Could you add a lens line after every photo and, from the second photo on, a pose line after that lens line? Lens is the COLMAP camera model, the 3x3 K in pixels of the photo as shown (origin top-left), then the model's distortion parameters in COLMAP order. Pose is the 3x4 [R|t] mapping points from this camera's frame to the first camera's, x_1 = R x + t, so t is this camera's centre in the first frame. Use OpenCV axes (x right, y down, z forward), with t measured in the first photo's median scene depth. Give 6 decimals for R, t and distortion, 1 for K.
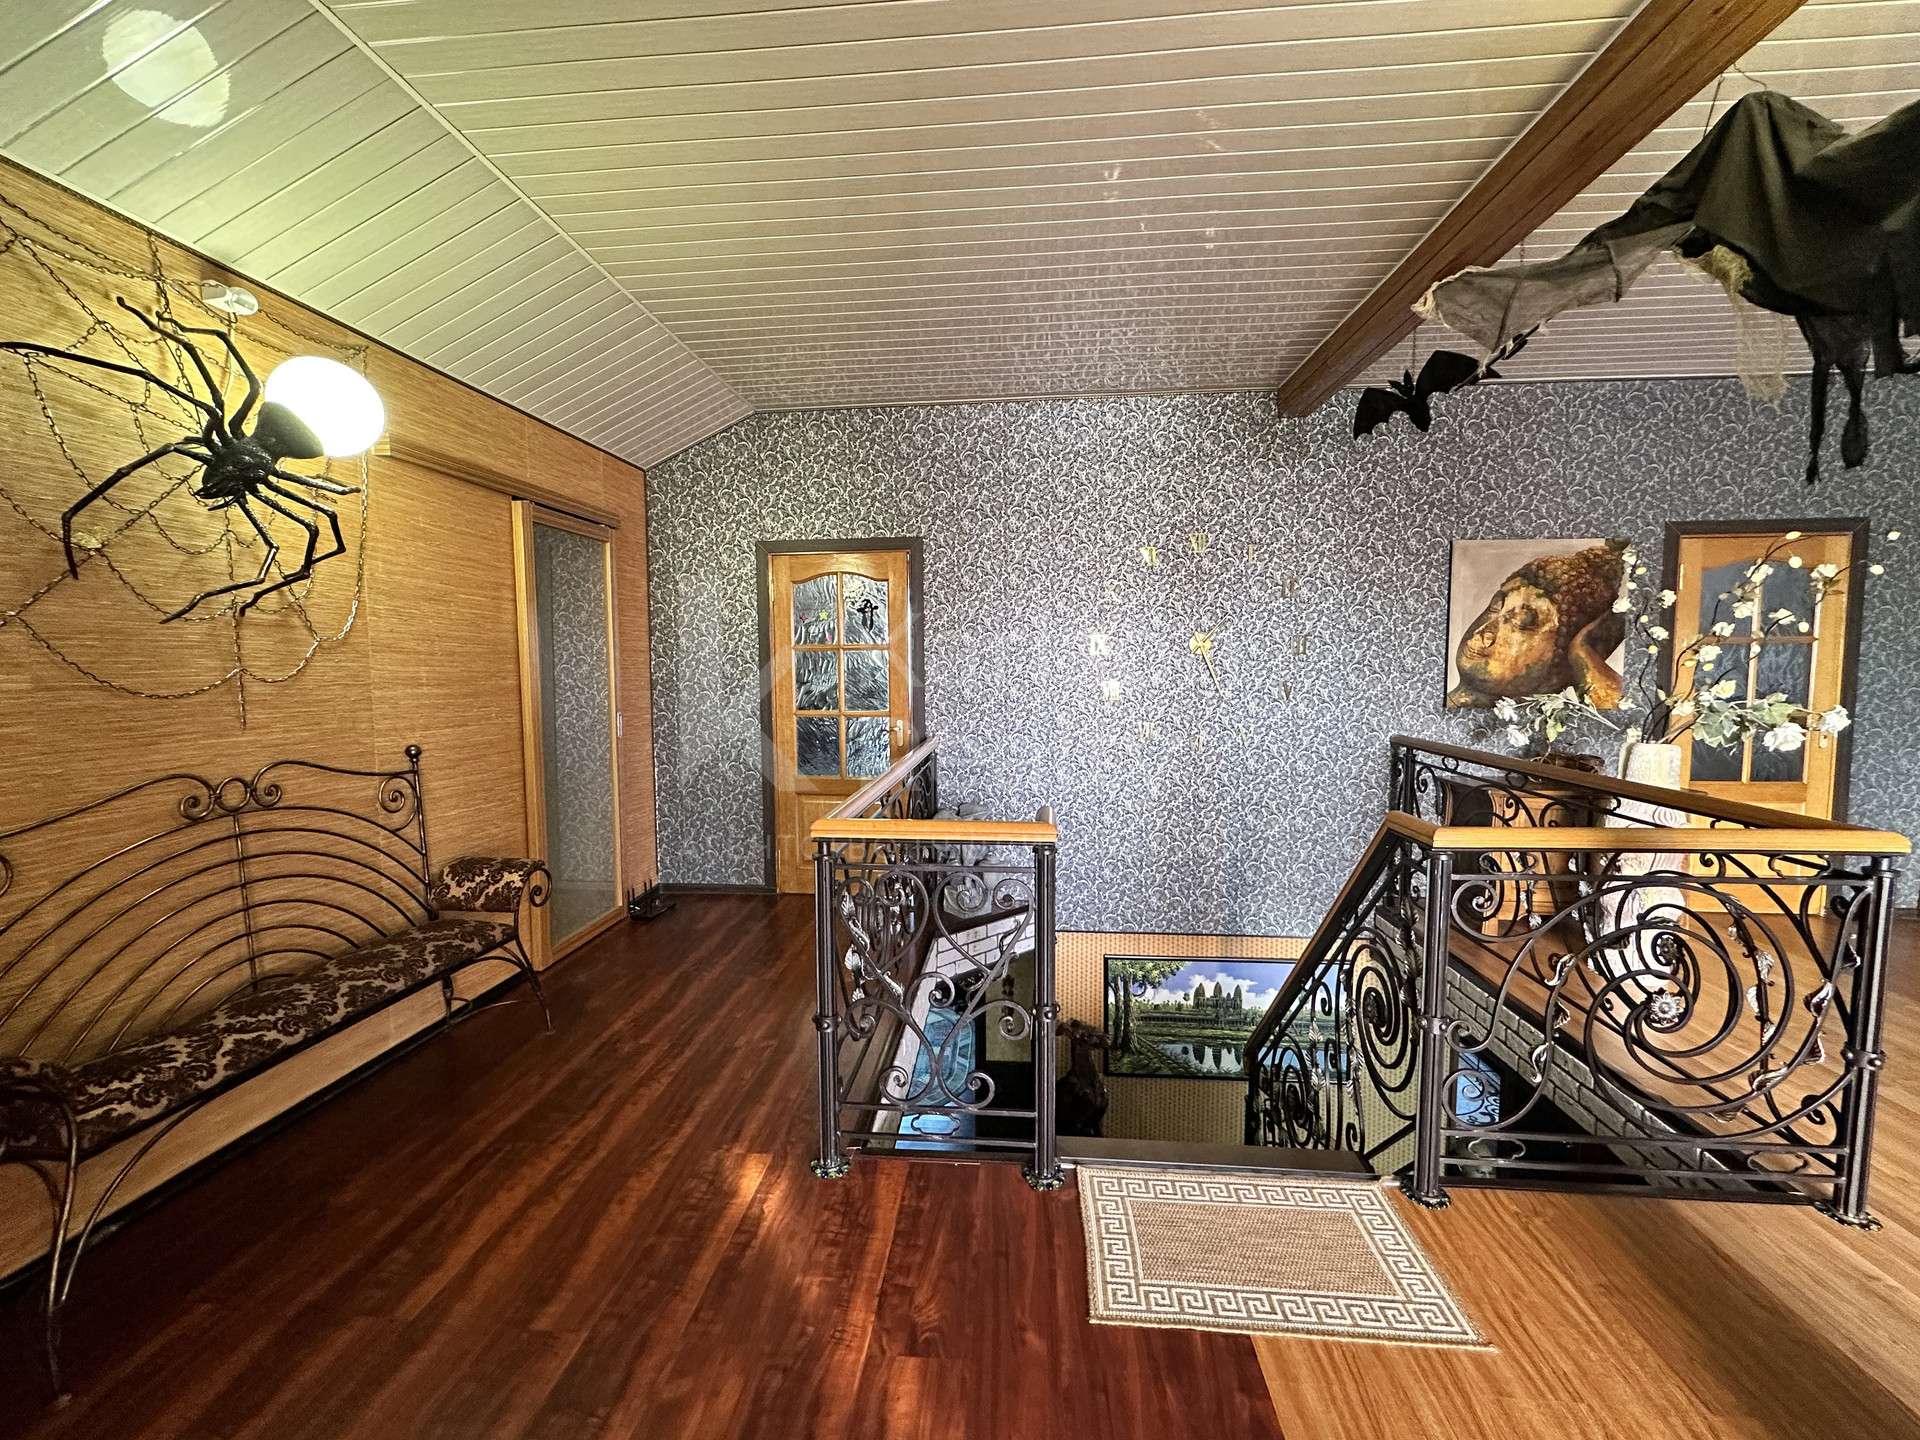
lens RADIAL K [[770.1, 0, 962.5], [0, 770.1, 724.1], [0, 0, 1]] dist [-0.005200, 0.001559]
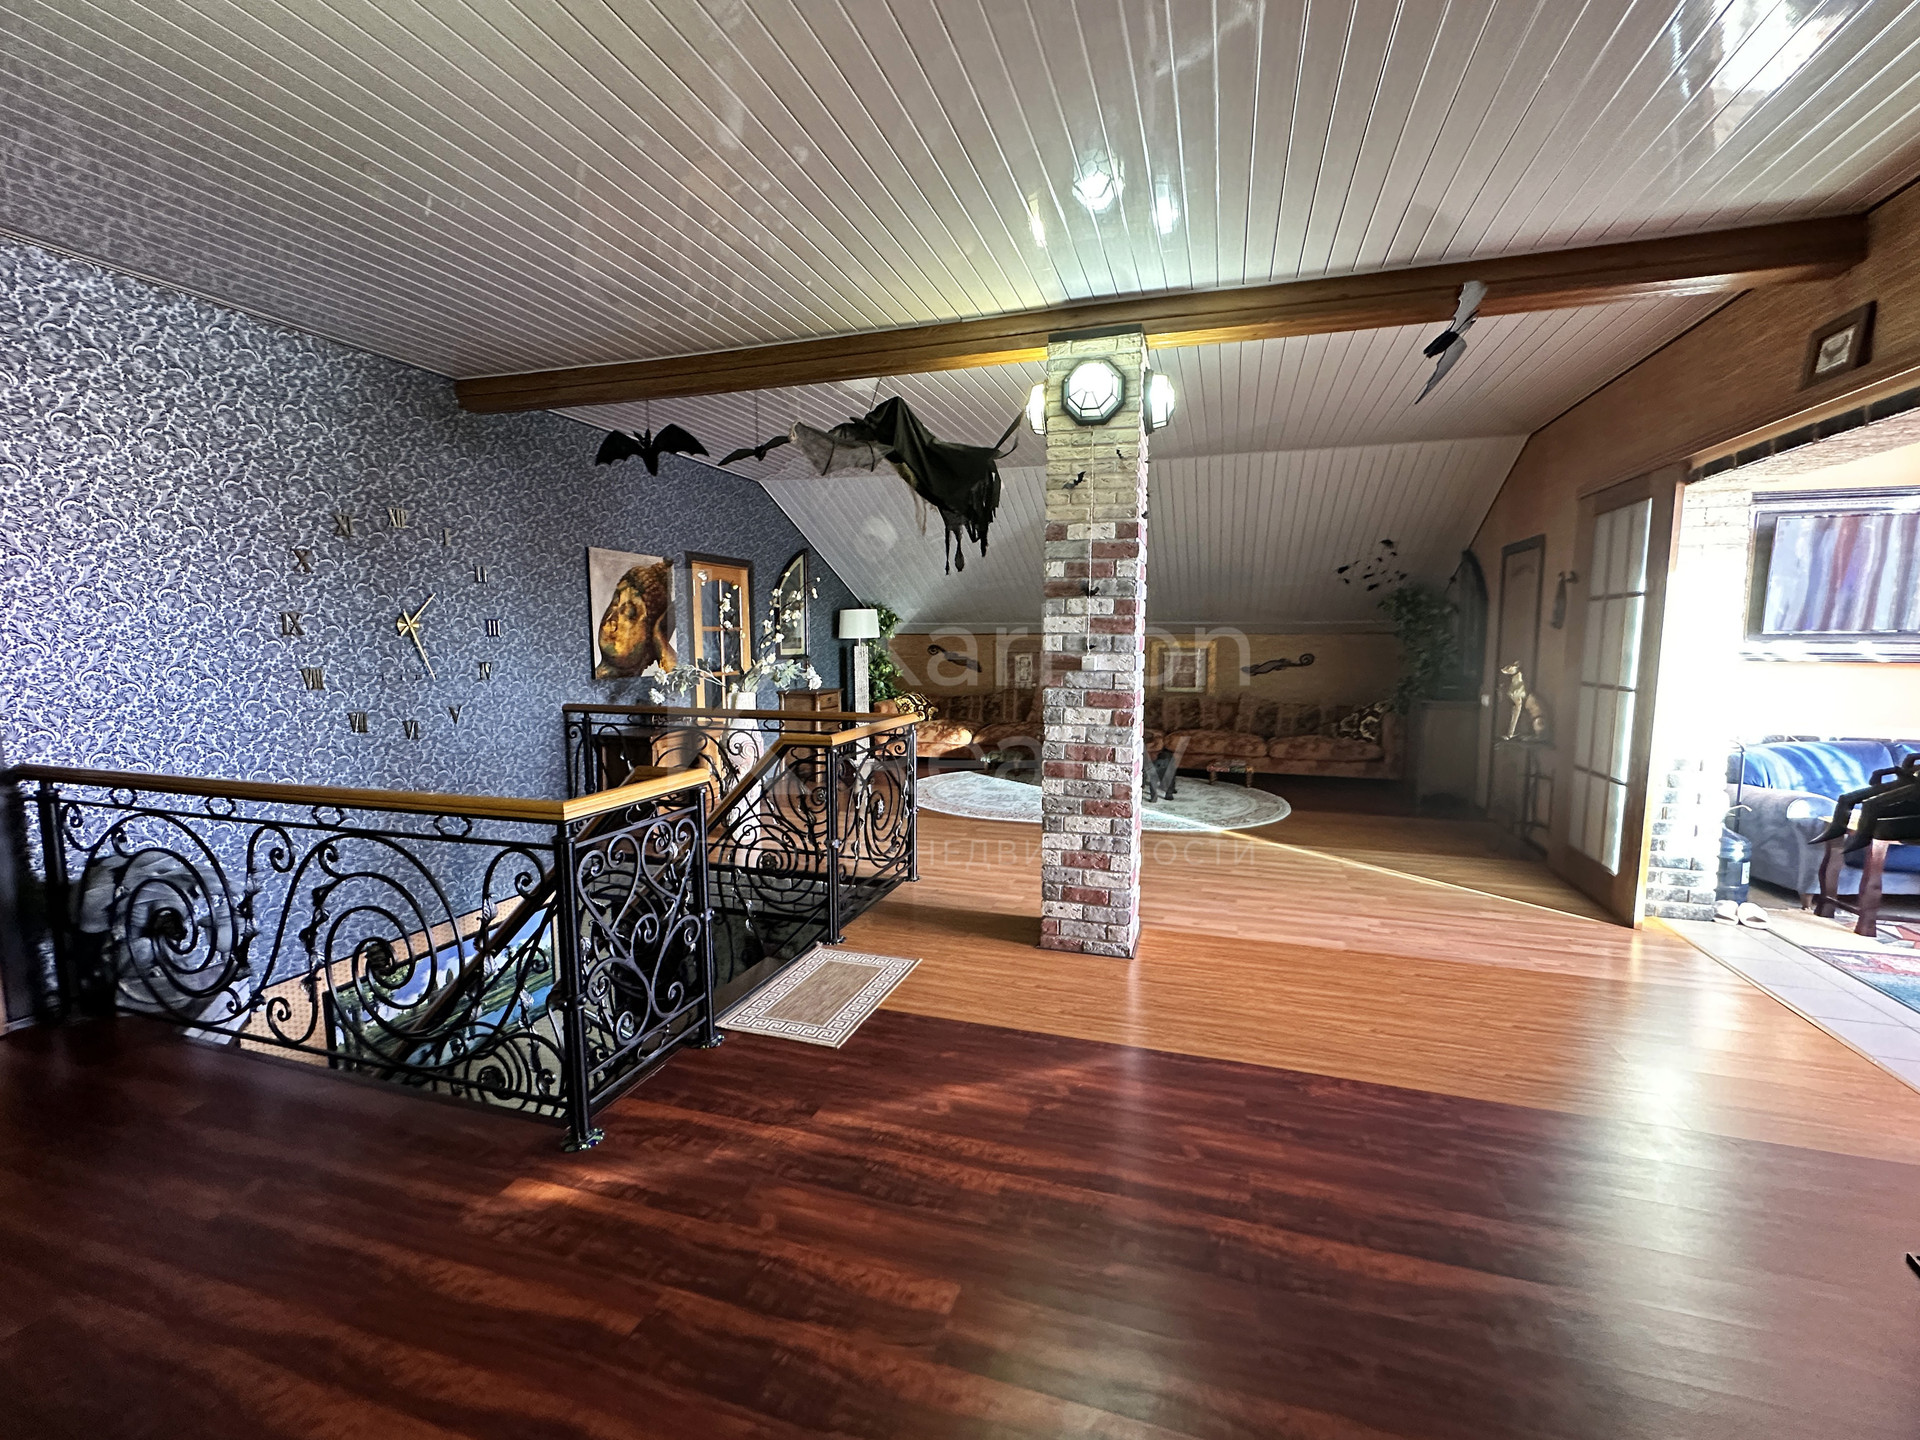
lens RADIAL K [[770.1, 0, 968.3], [0, 770.1, 716.5], [0, 0, 1]] dist [-0.005200, 0.001559]
pose [[0.232568, -0.095782, 0.967852, -0.467609], [0.081450, 0.993561, 0.078754, -0.010352], [-0.969163, 0.060516, 0.238872, 0.108355]]
